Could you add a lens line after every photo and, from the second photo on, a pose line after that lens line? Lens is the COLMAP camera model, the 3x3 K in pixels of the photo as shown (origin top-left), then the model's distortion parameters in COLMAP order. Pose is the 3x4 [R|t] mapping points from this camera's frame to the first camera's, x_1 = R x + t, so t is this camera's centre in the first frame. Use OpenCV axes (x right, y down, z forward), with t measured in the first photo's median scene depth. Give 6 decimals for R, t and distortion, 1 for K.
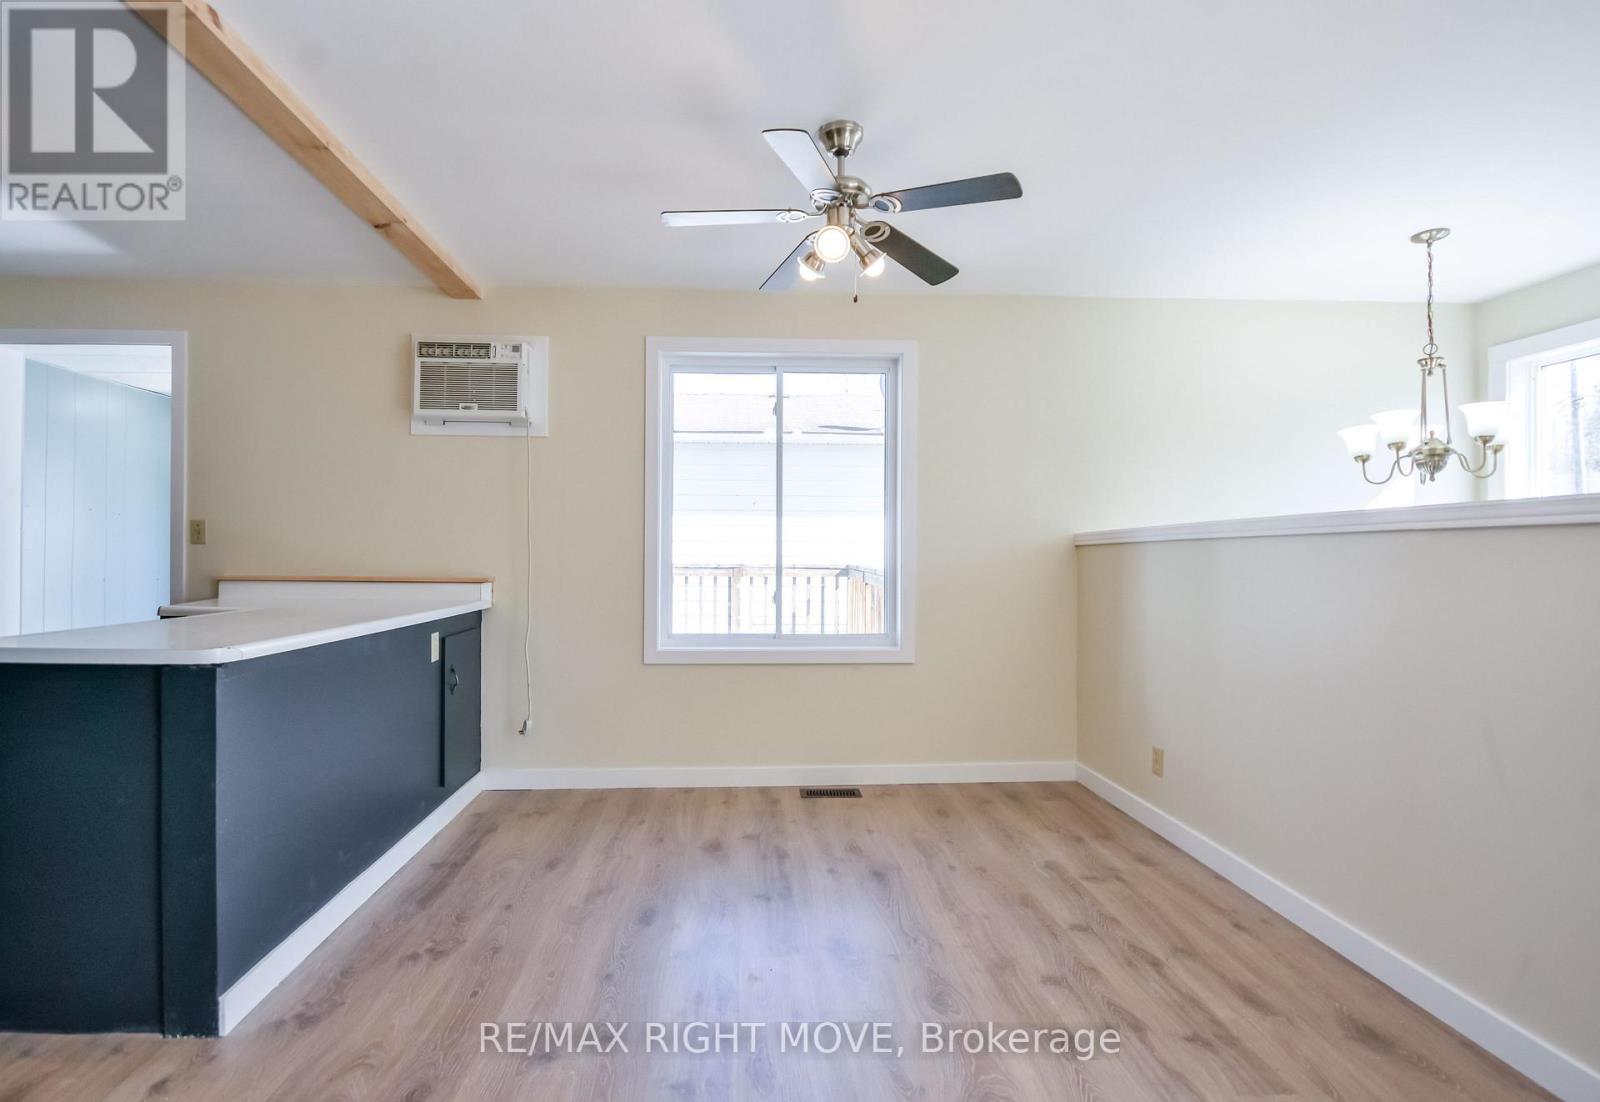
lens RADIAL K [[737.6, 0, 777.8], [0, 737.6, 561.0], [0, 0, 1]] dist [0.000313, 0.000138]
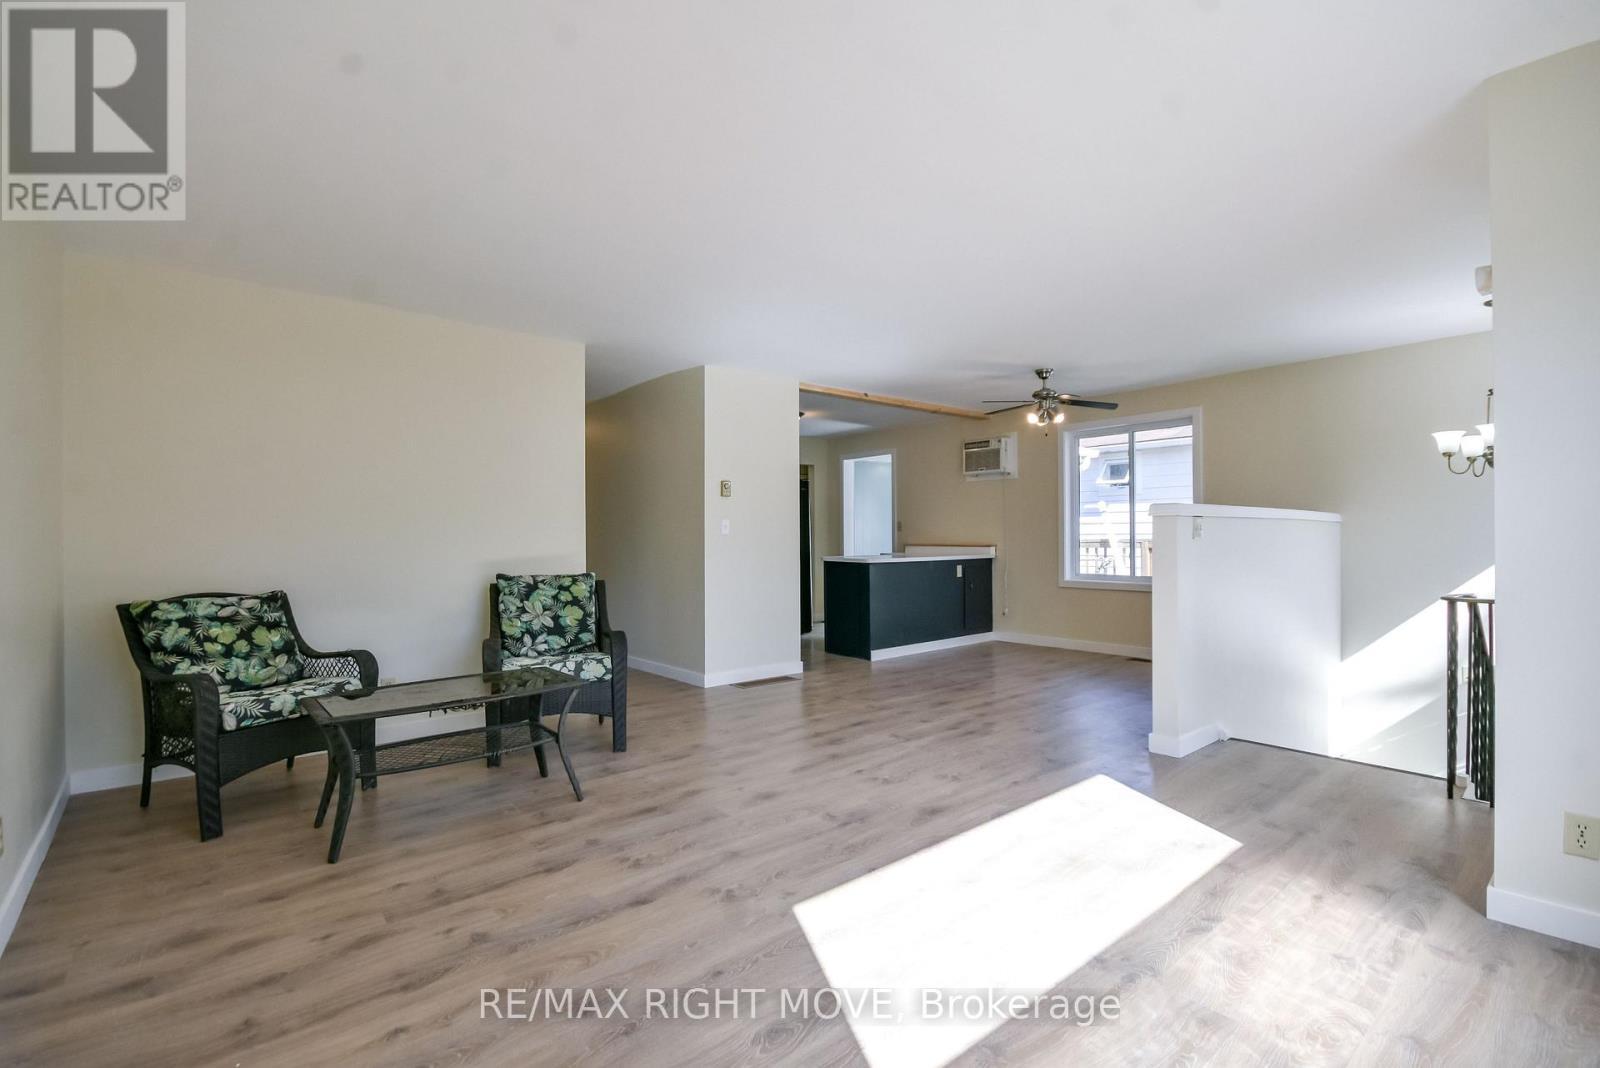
lens RADIAL K [[729.9, 0, 804.6], [0, 729.9, 534.7], [0, 0, 1]] dist [-0.002721, -0.001320]
pose [[0.589185, -0.008535, -0.807953, 1.076097], [0.009763, 0.999946, -0.003444, -0.002762], [0.807939, -0.005859, 0.589236, -0.773020]]
